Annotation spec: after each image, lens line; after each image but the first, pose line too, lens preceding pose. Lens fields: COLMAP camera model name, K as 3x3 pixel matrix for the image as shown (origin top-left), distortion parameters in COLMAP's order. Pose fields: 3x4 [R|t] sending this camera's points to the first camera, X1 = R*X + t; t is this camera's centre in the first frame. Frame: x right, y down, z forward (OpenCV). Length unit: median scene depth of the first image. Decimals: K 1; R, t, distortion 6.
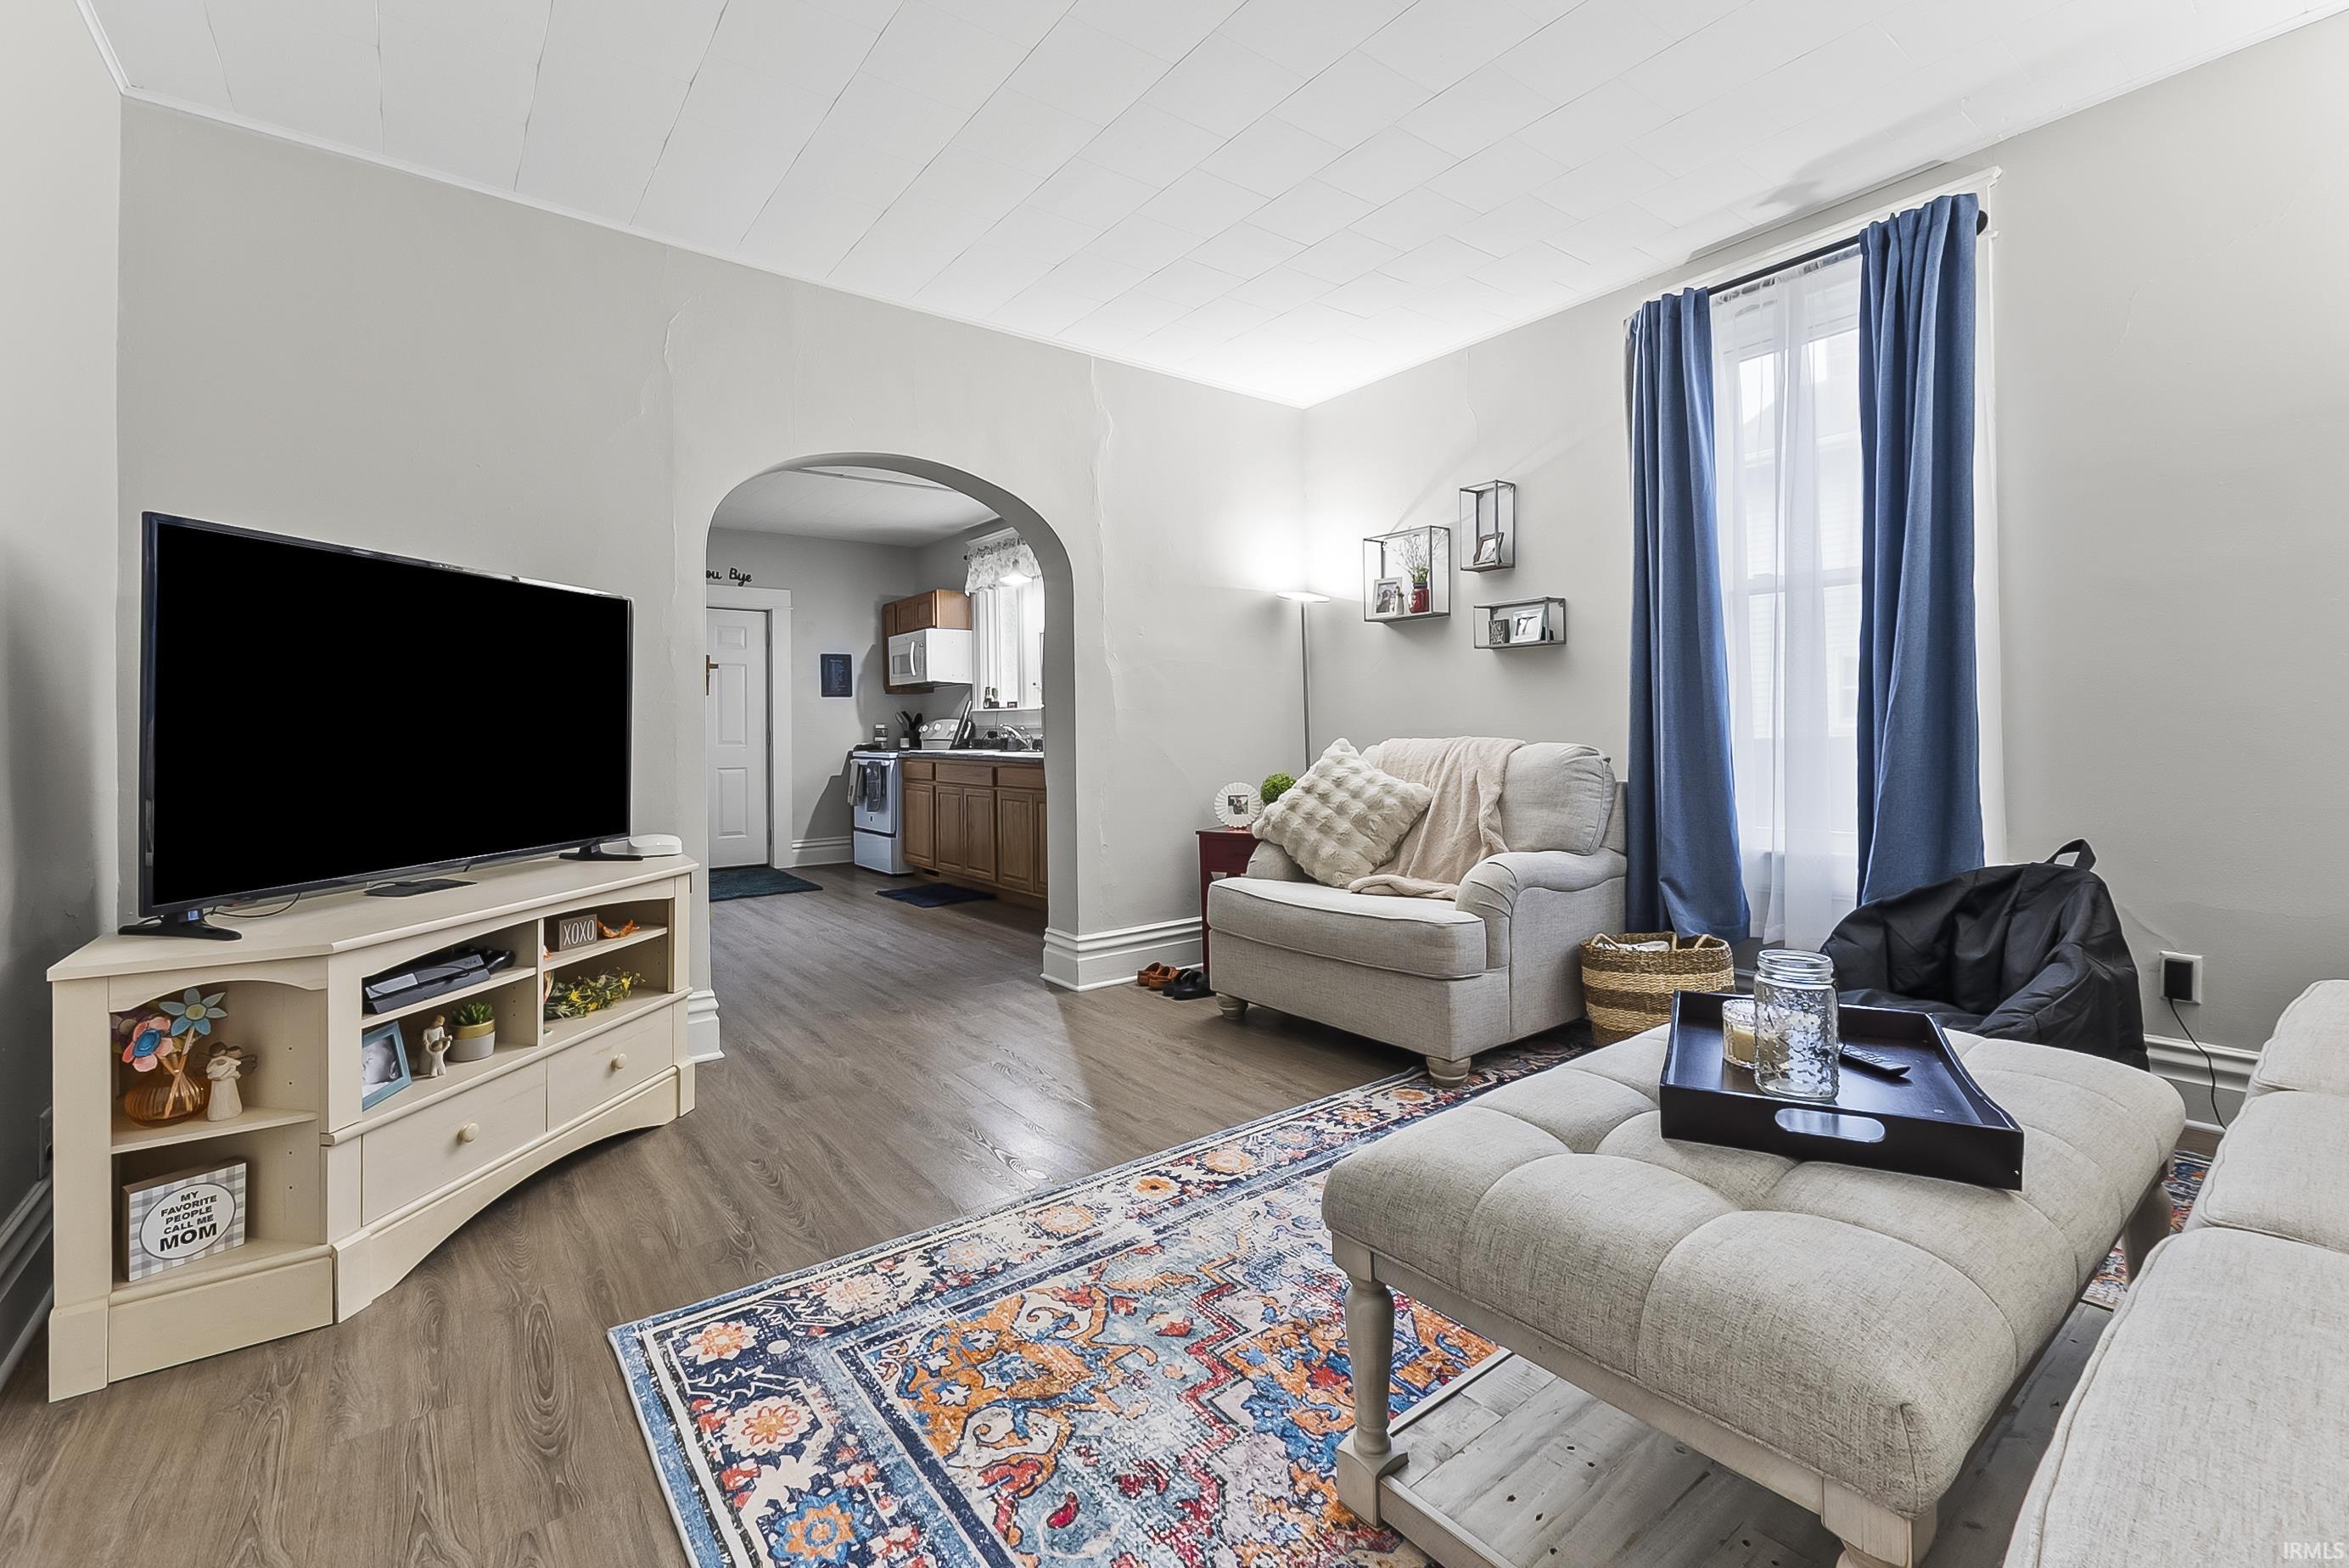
lens RADIAL K [[1000.7, 0, 1197.6], [0, 1000.7, 730.6], [0, 0, 1]] dist [-0.004724, -0.001310]
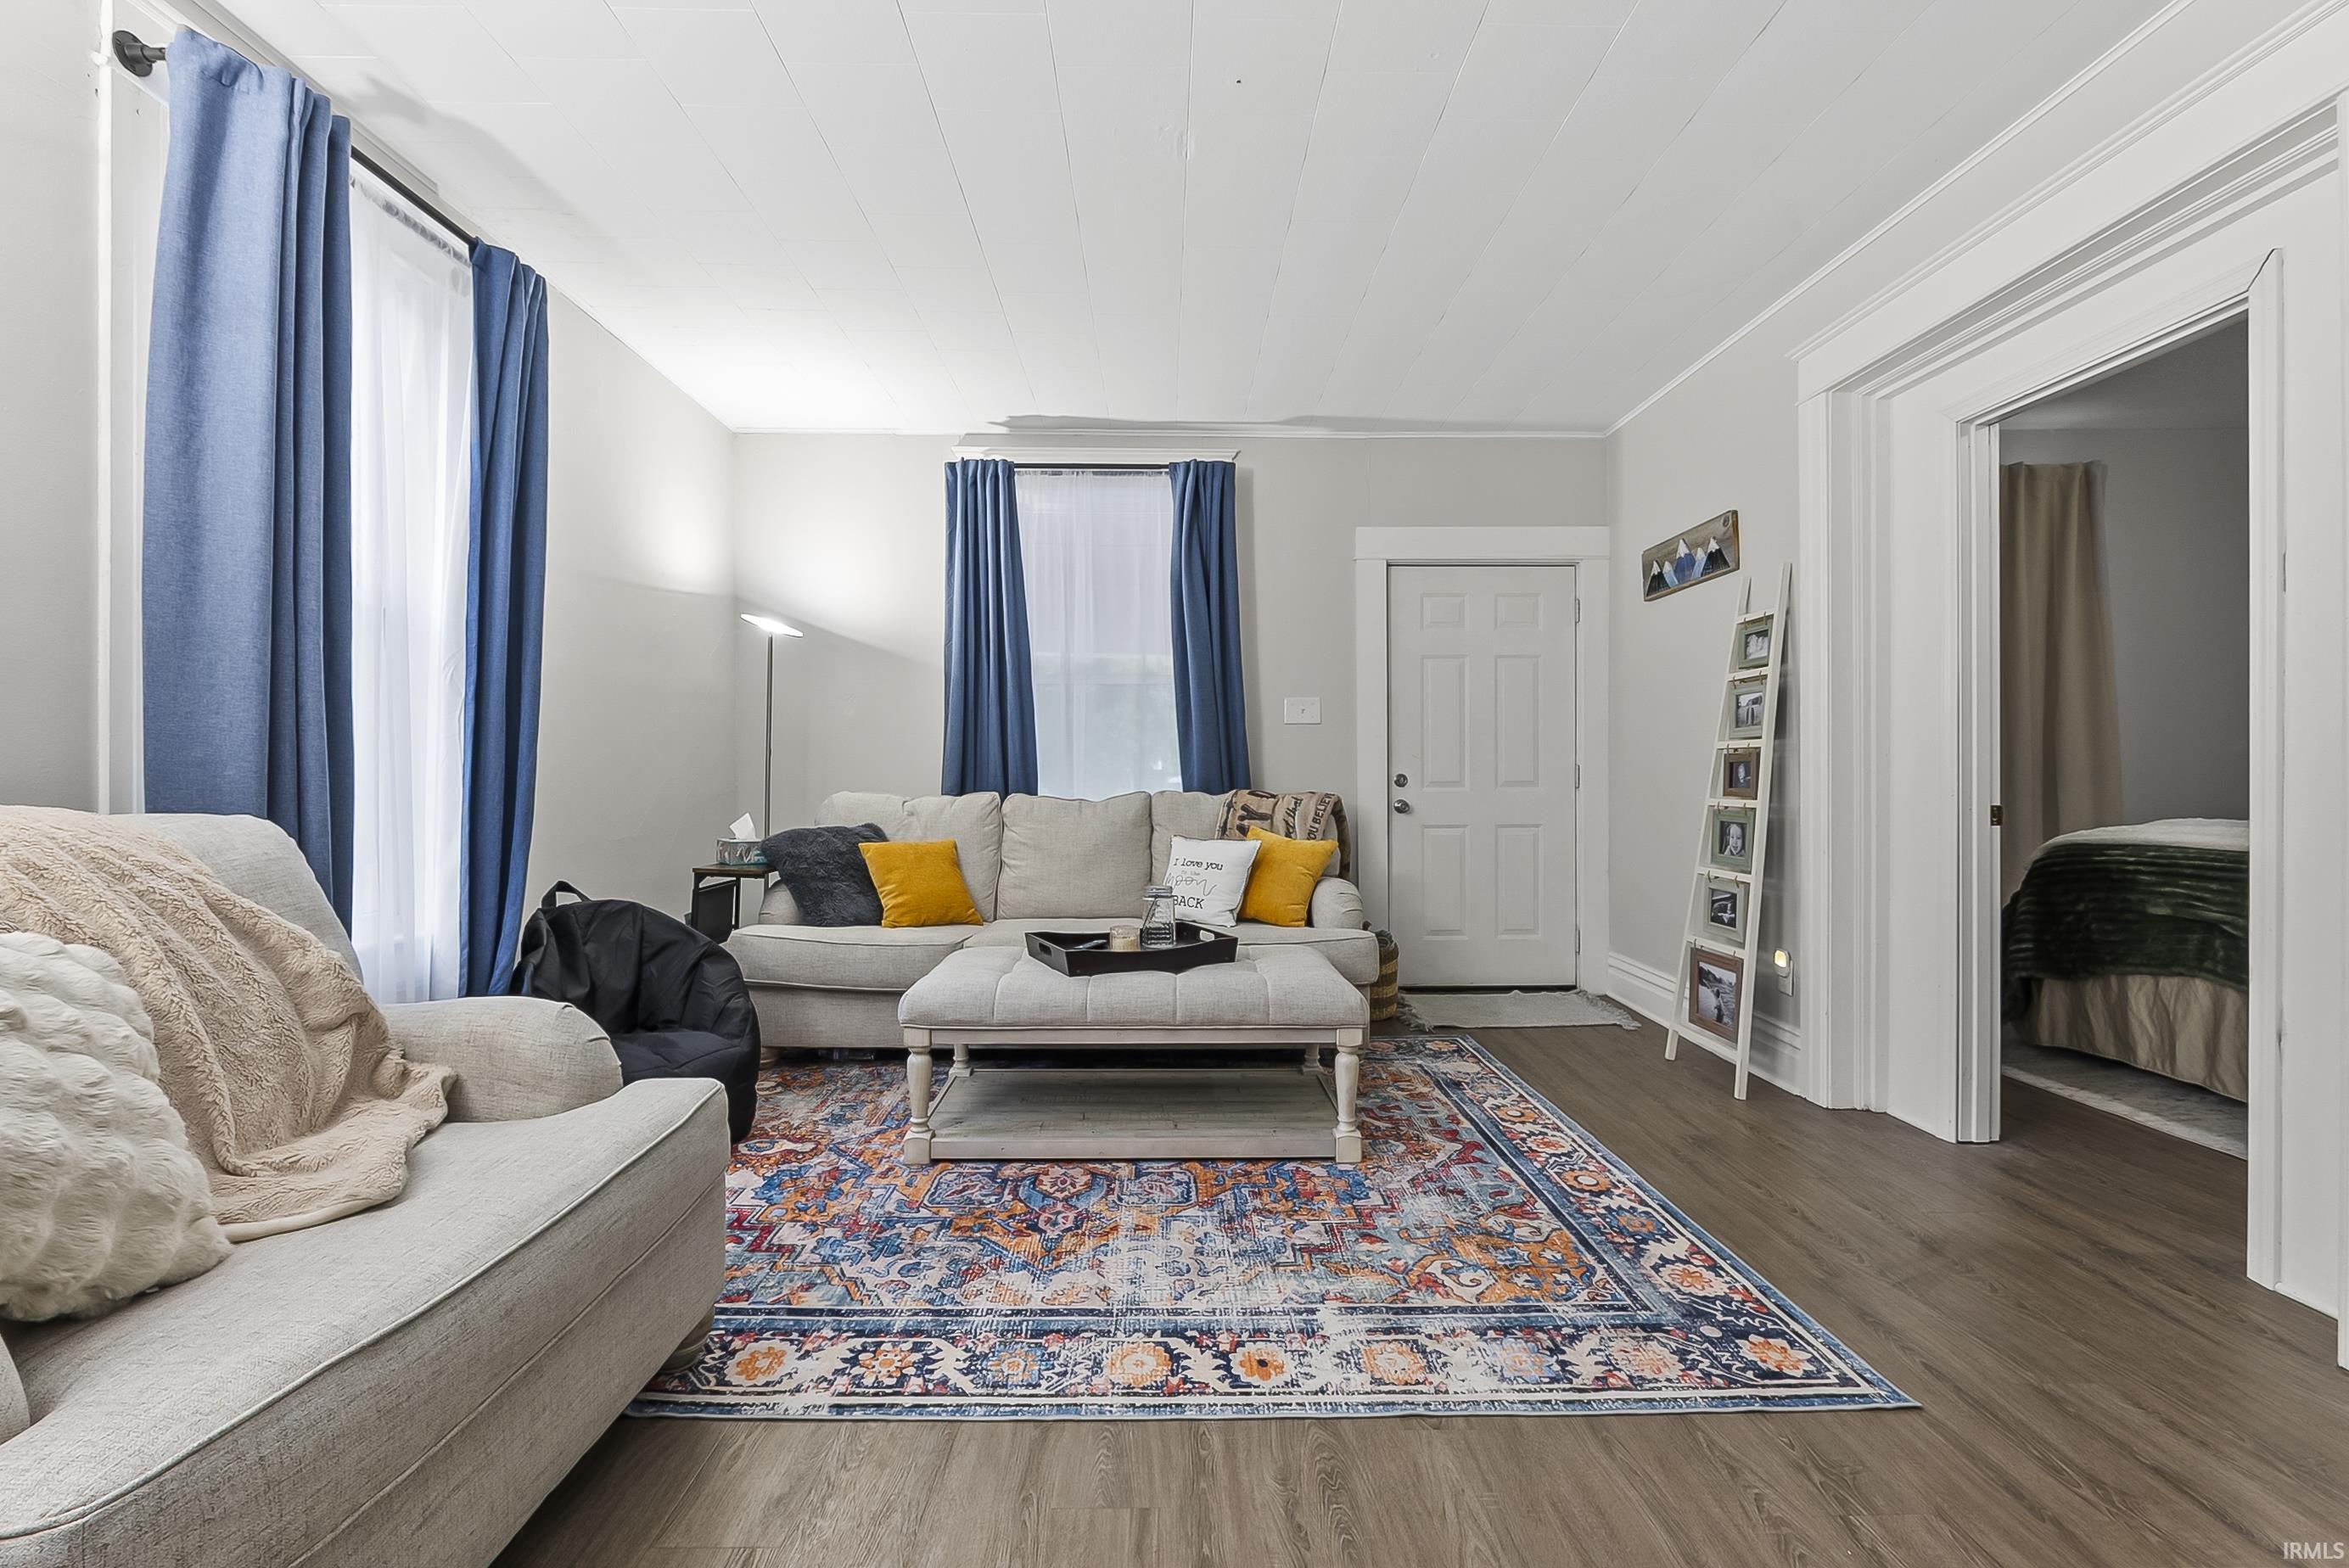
lens RADIAL K [[1000.7, 0, 1150.3], [0, 1000.7, 774.3], [0, 0, 1]] dist [-0.004724, -0.001310]
pose [[-0.778729, 0.017918, 0.627105, -0.366016], [0.009954, 0.999819, -0.016206, 0.006391], [-0.627282, -0.006378, -0.778766, 1.288665]]
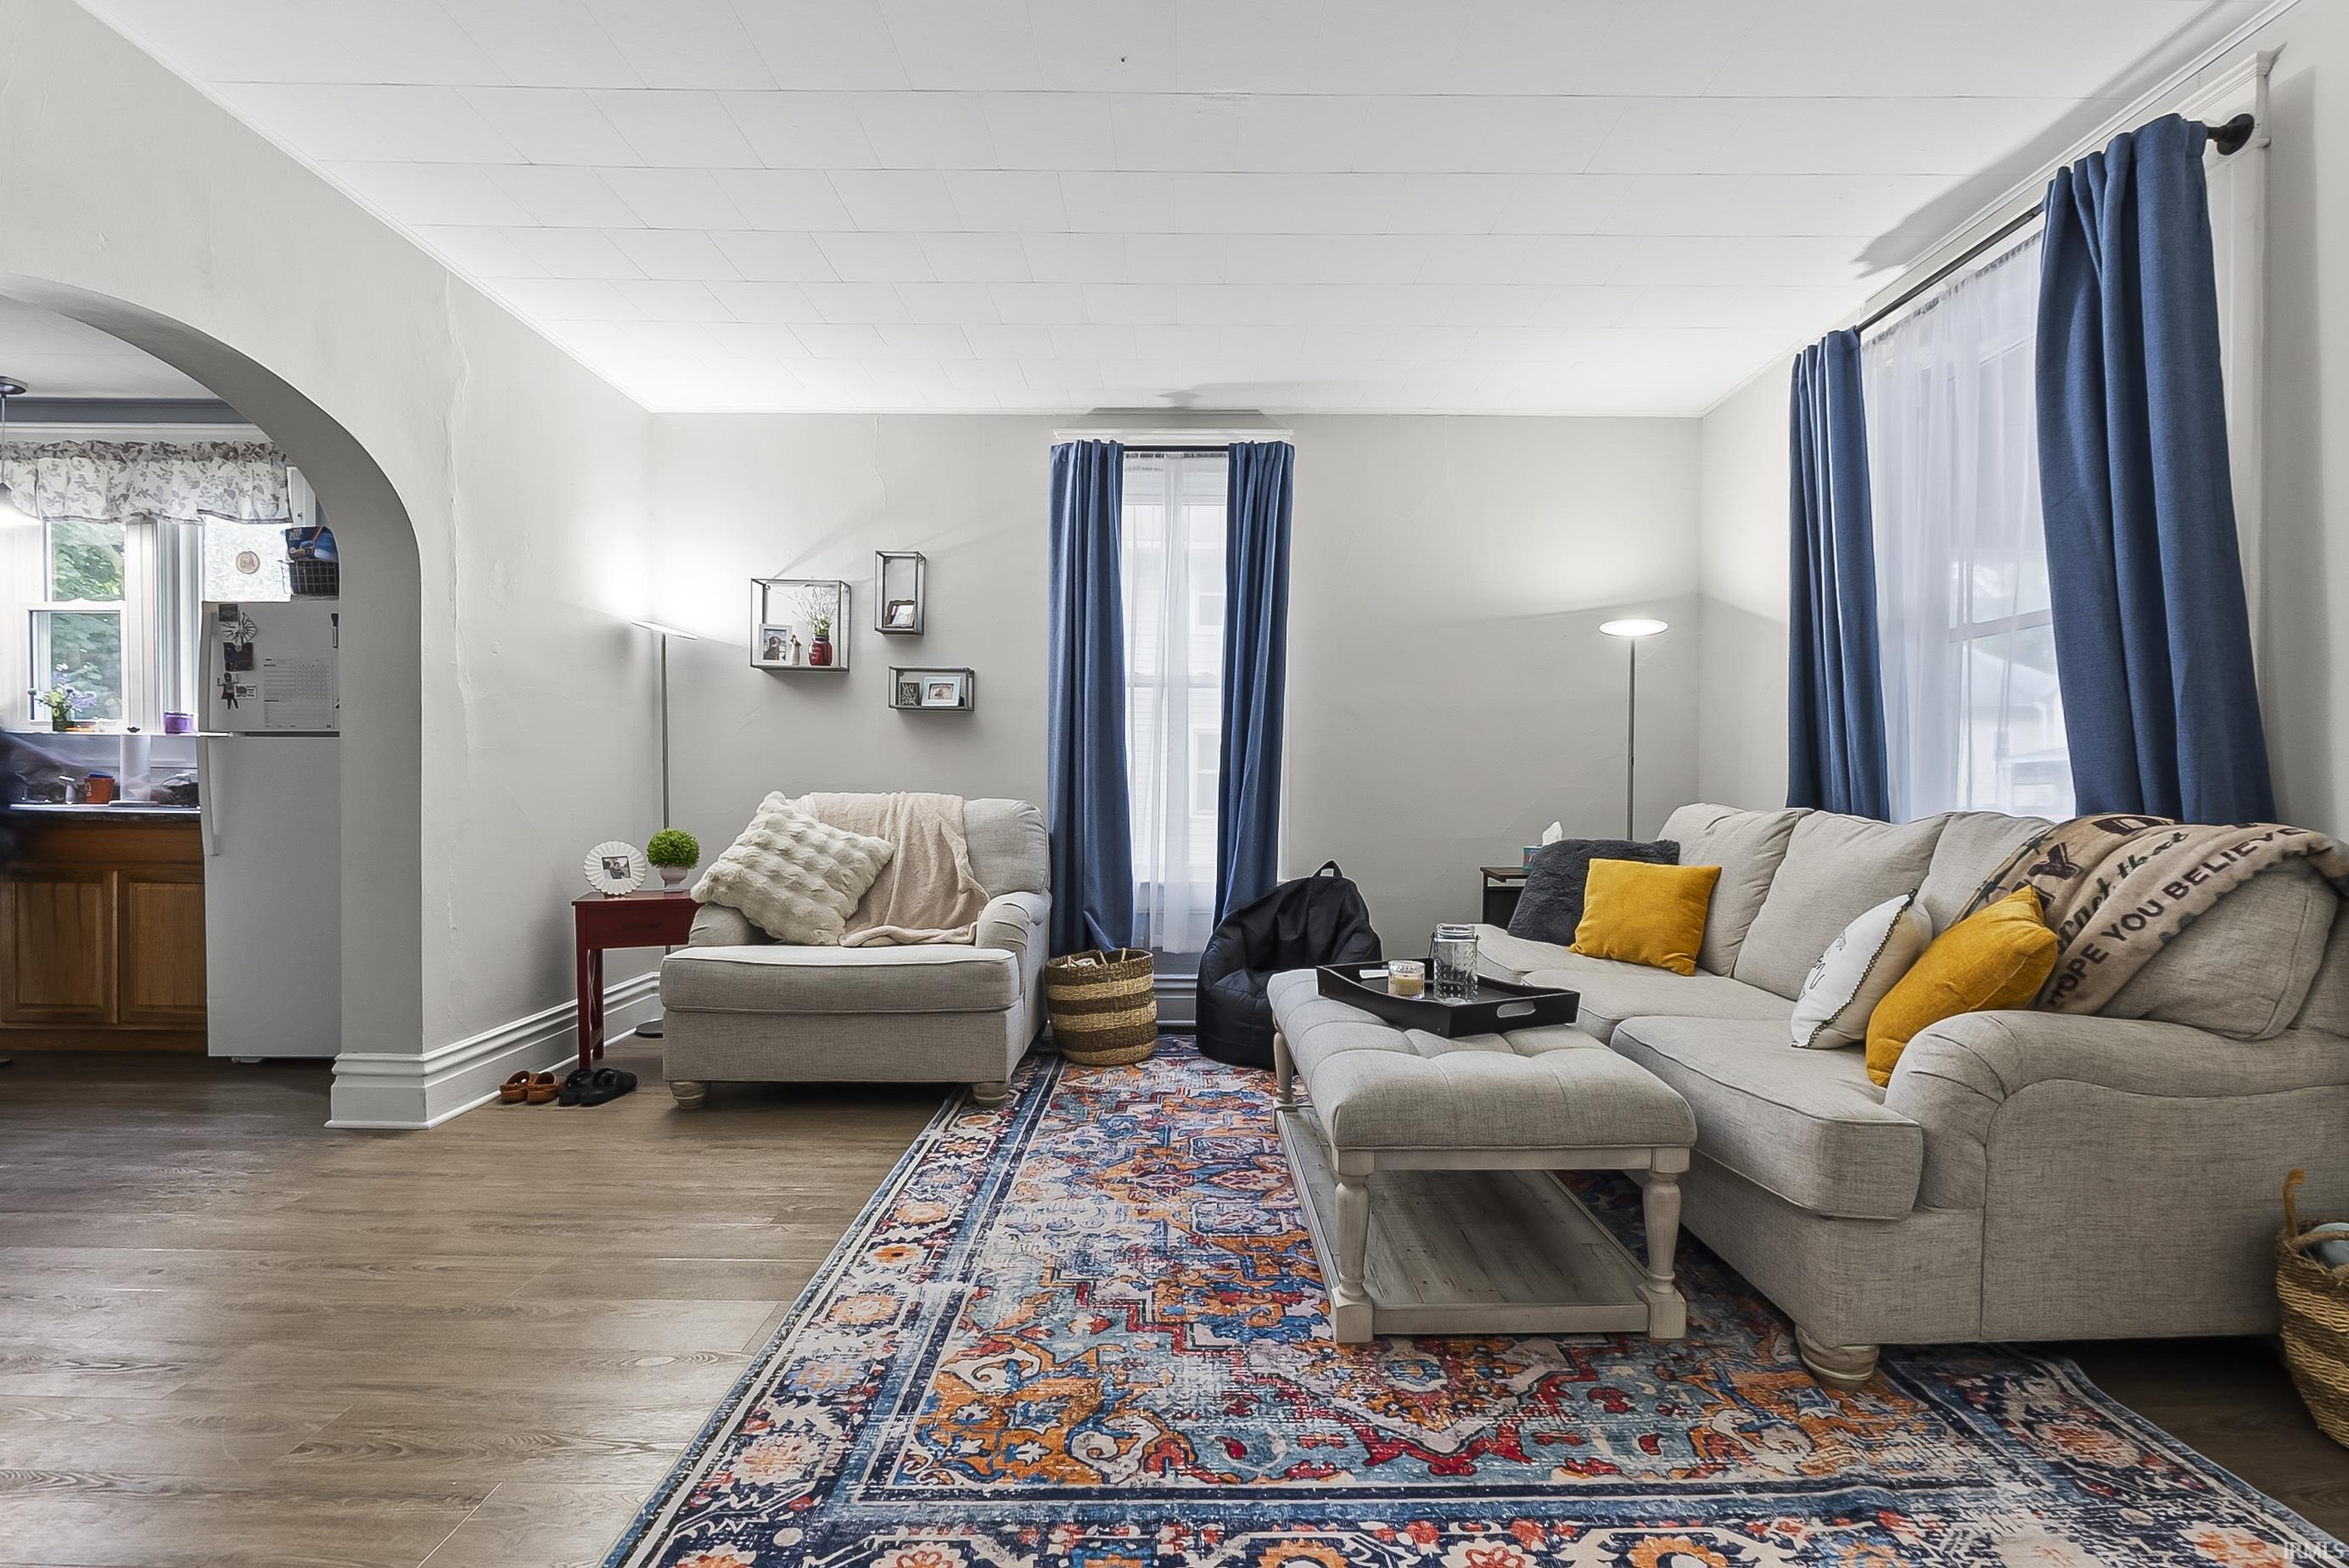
lens RADIAL K [[1000.7, 0, 1194.0], [0, 1000.7, 806.3], [0, 0, 1]] dist [-0.004724, -0.001310]
pose [[0.609548, 0.004287, 0.792737, -0.493643], [-0.020780, 0.999728, 0.010572, 0.004625], [-0.792477, -0.022917, 0.609472, 0.147450]]
